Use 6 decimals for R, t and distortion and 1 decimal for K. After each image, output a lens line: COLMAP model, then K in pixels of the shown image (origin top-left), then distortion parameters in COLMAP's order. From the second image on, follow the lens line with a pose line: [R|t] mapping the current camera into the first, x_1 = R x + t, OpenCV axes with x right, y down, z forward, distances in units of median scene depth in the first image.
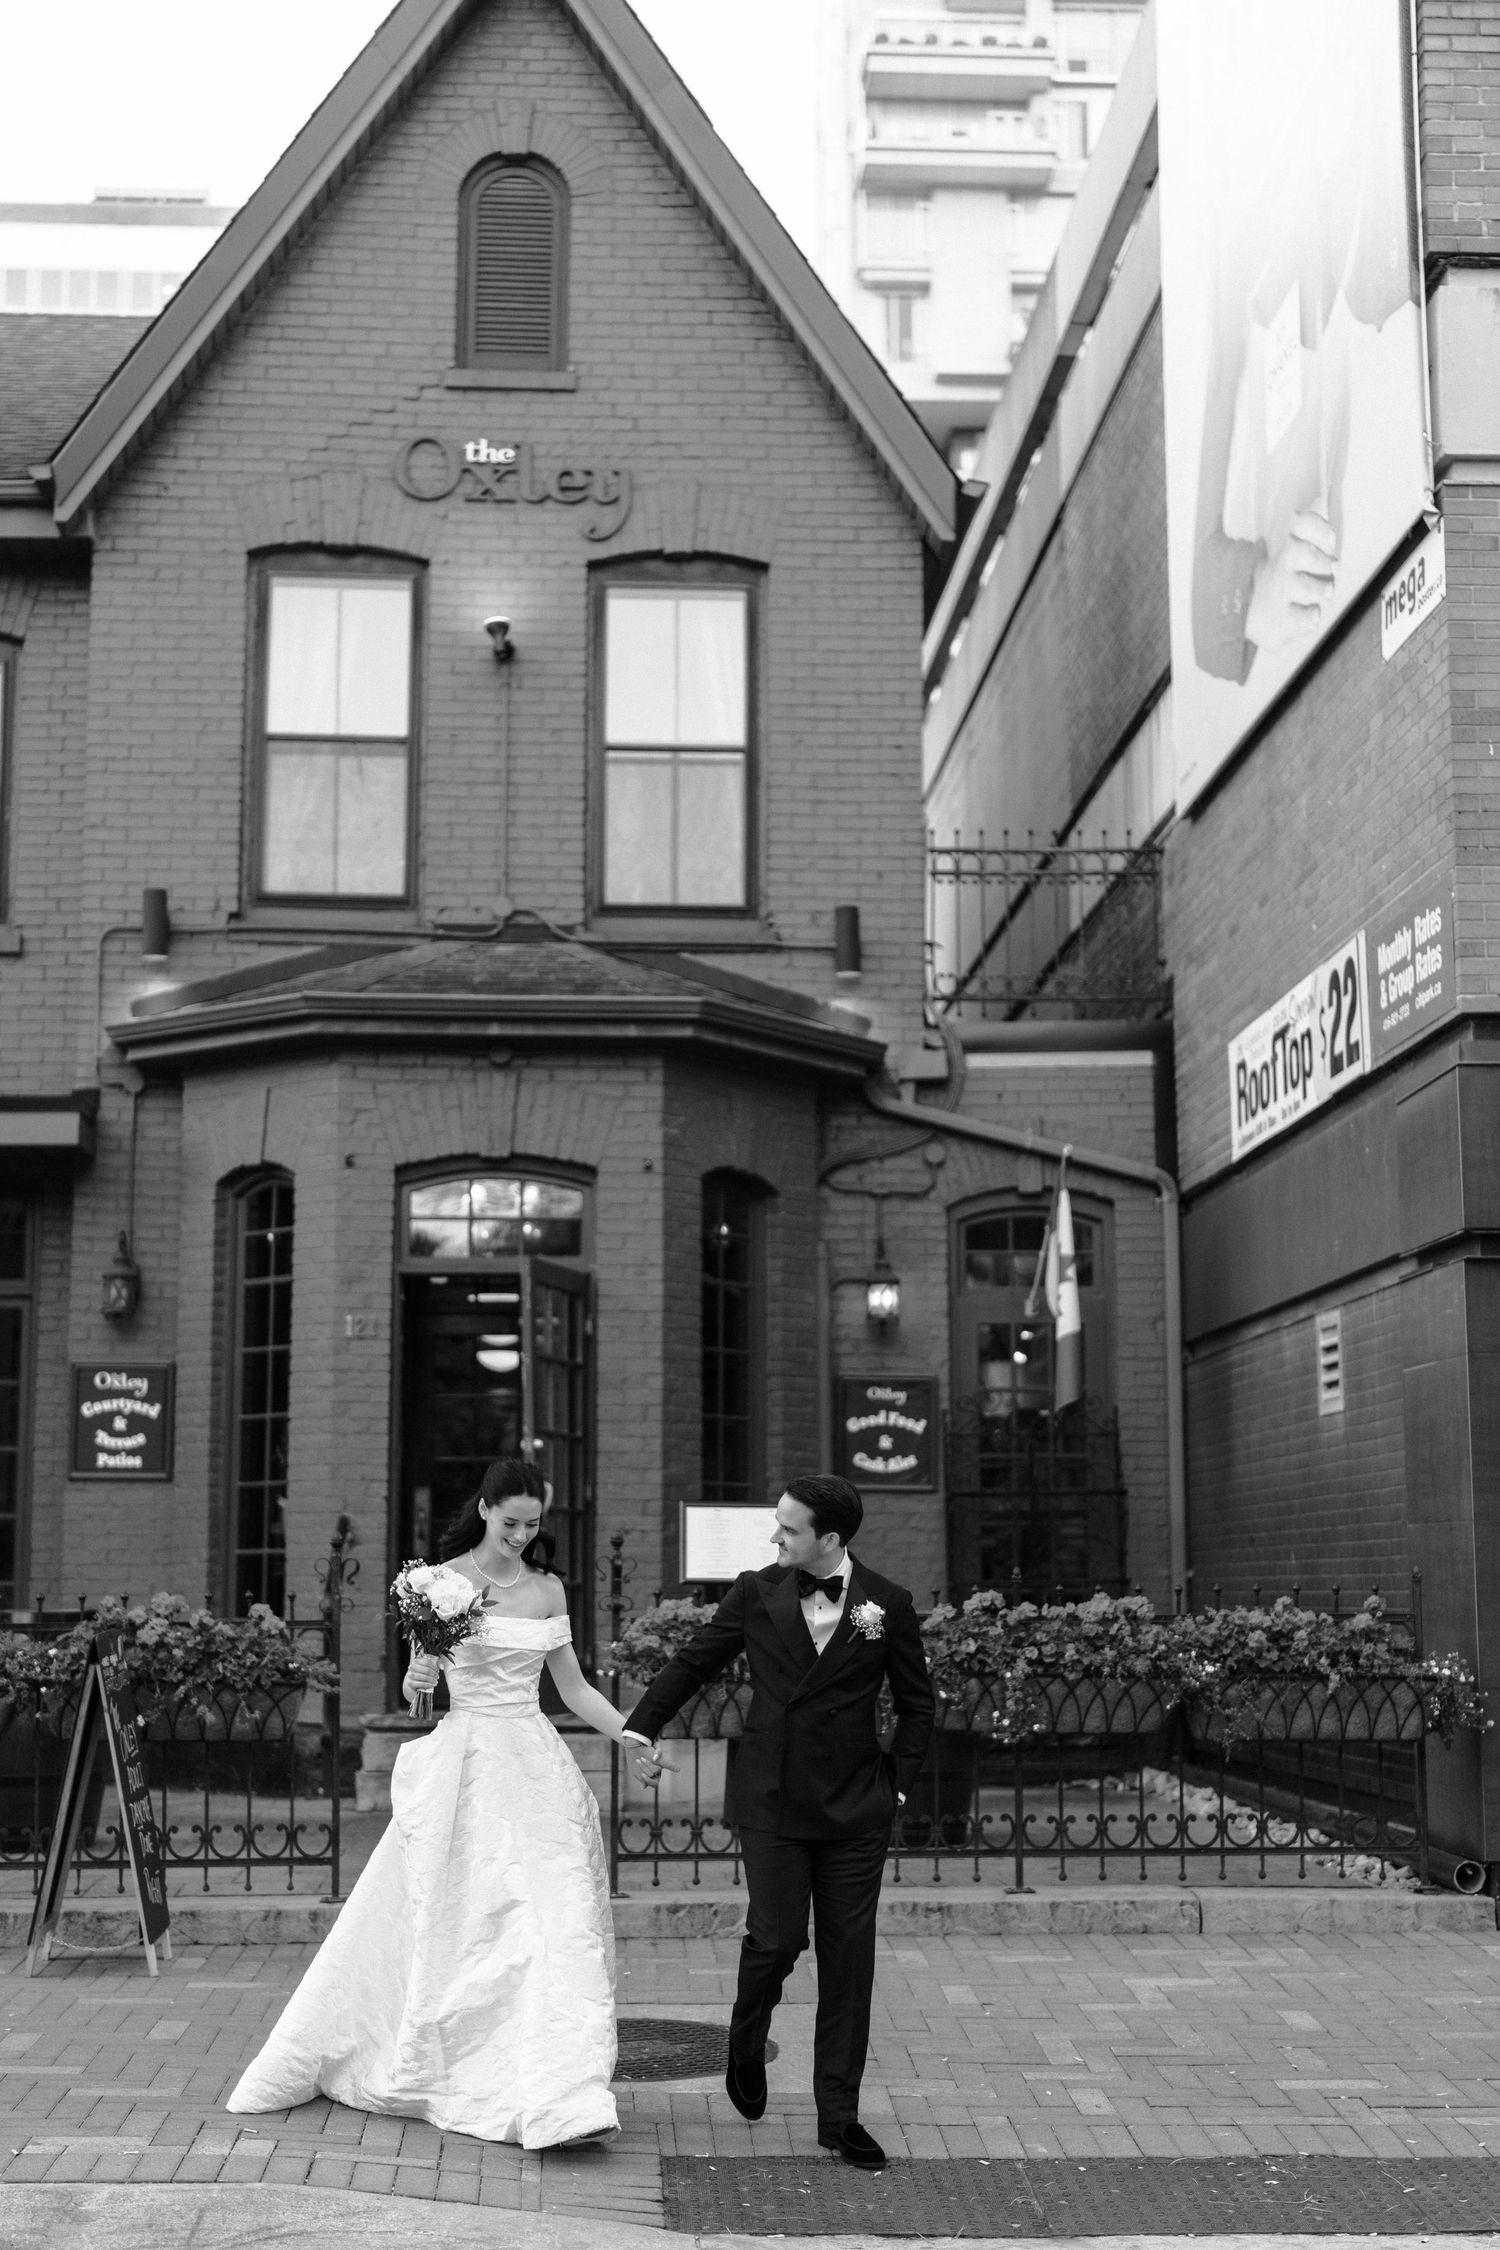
lens RADIAL K [[3050.8, 0, 749.8], [0, 3050.8, 1122.4], [0, 0, 1]] dist [-0.003774, 0.109846]
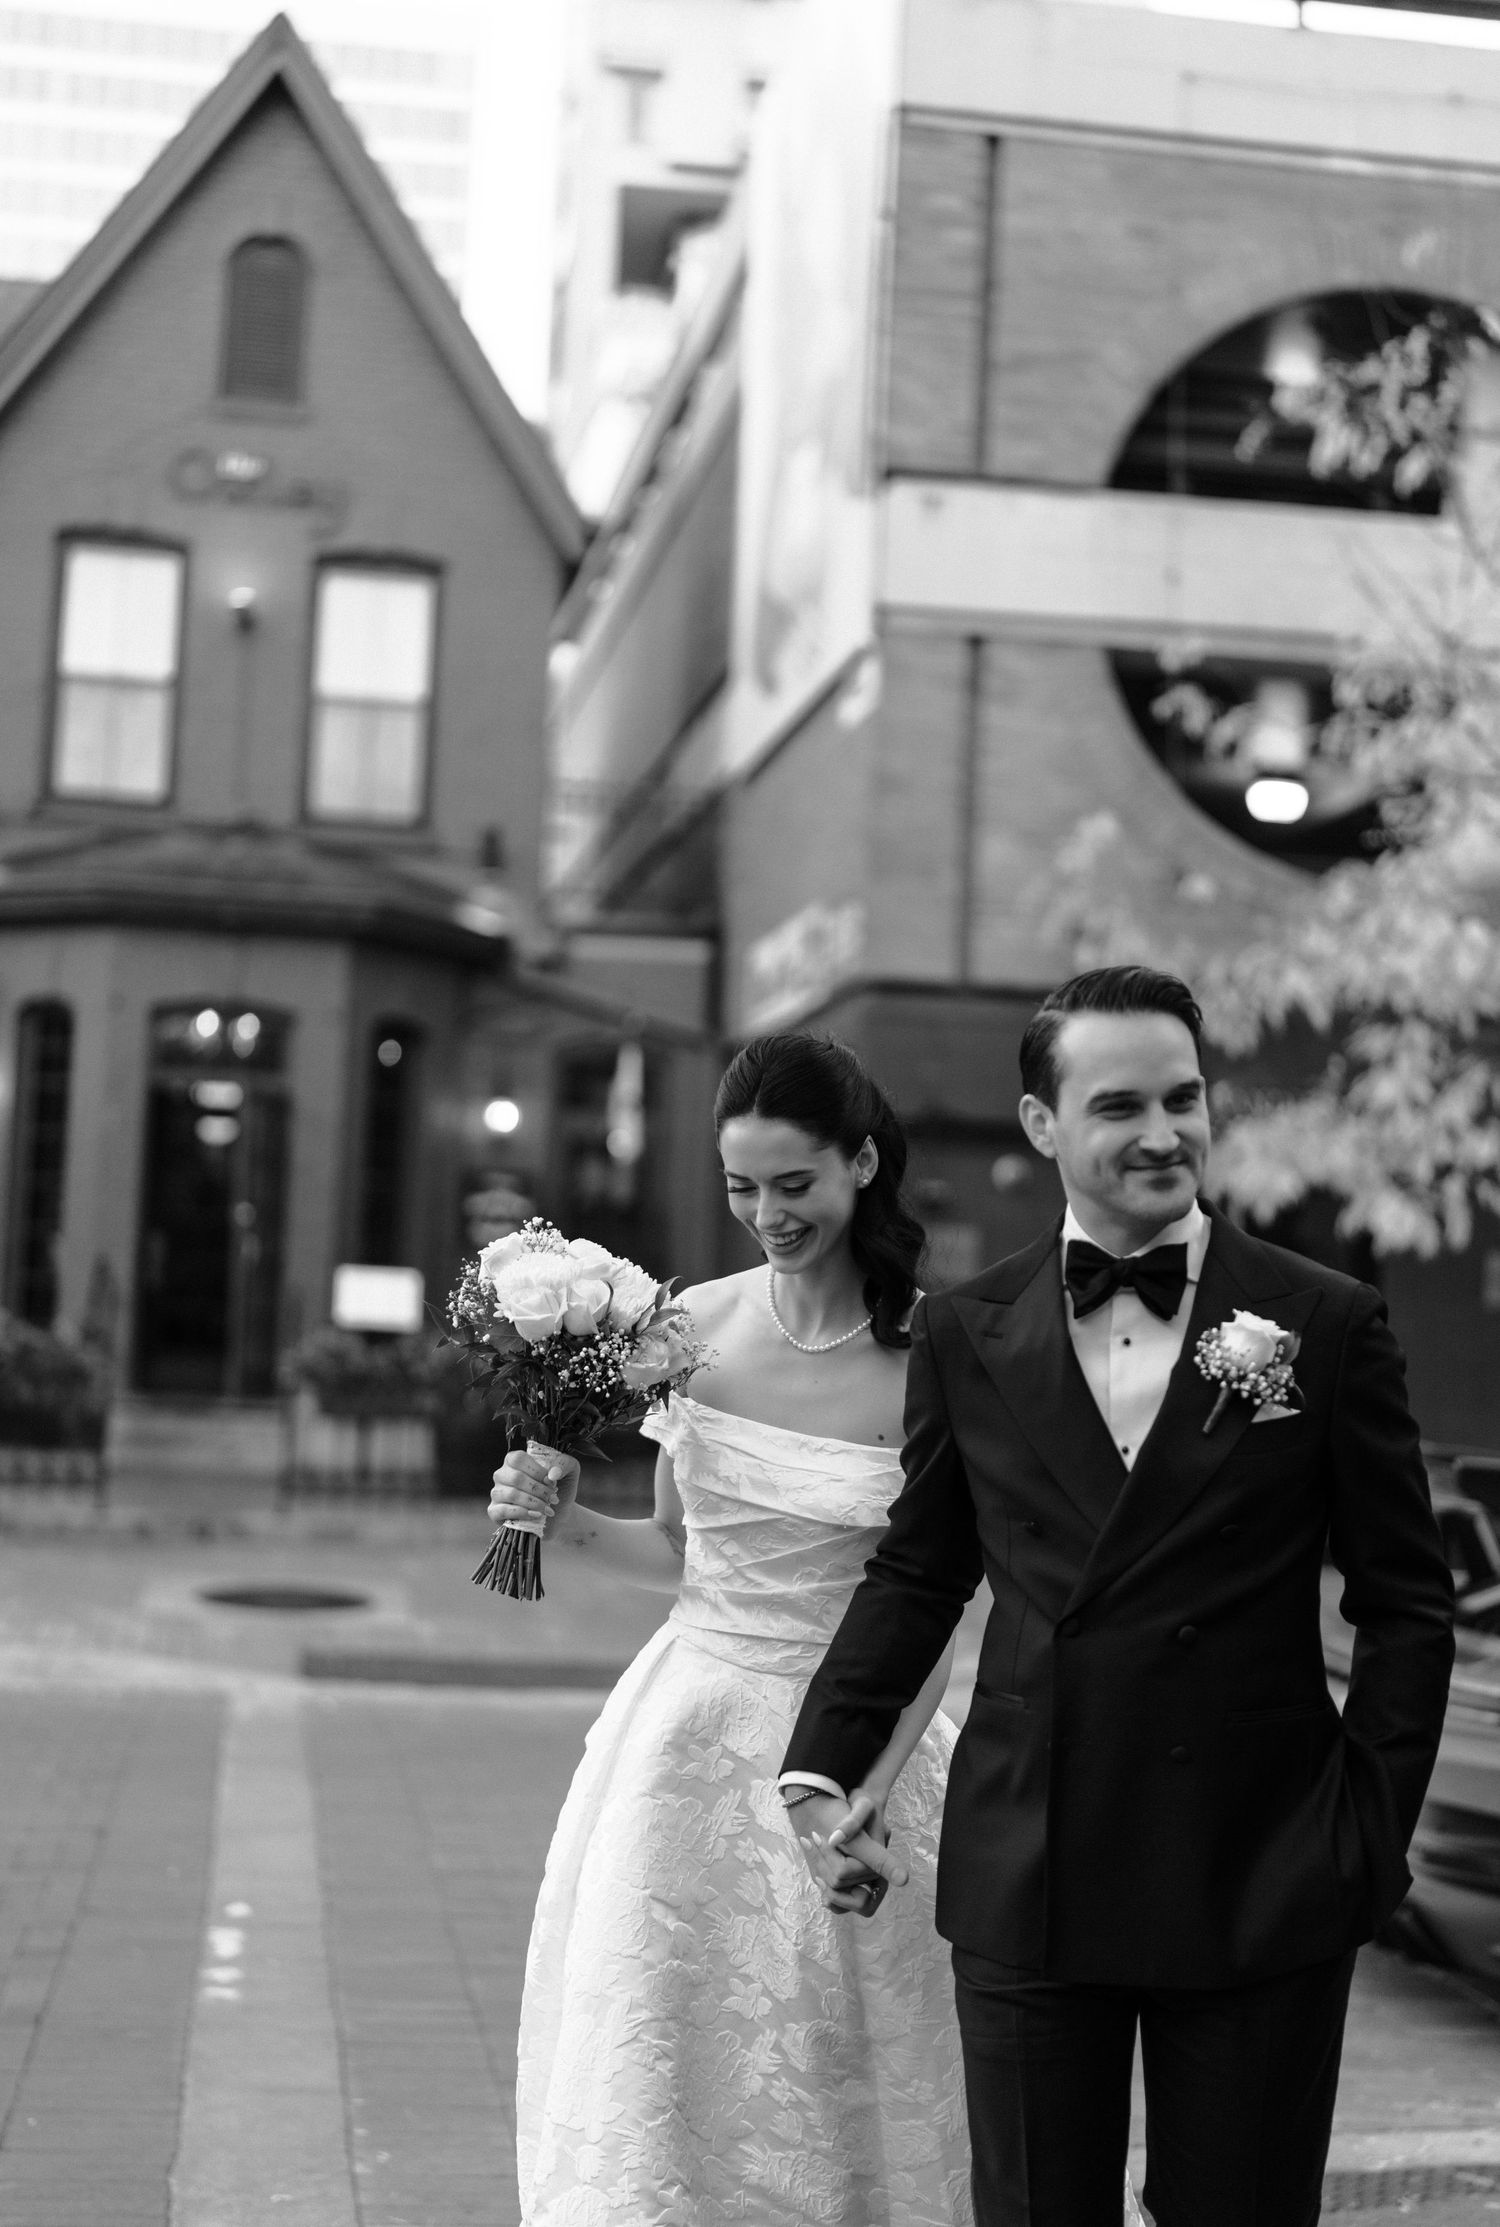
lens RADIAL K [[3042.7, 0, 753.2], [0, 3042.7, 1112.6], [0, 0, 1]] dist [0.020925, 0.042948]
pose [[0.994222, 0.052685, 0.093523, 0.027561], [-0.061574, 0.993585, 0.094852, -0.079987], [-0.087926, -0.100062, 0.991089, -0.371400]]
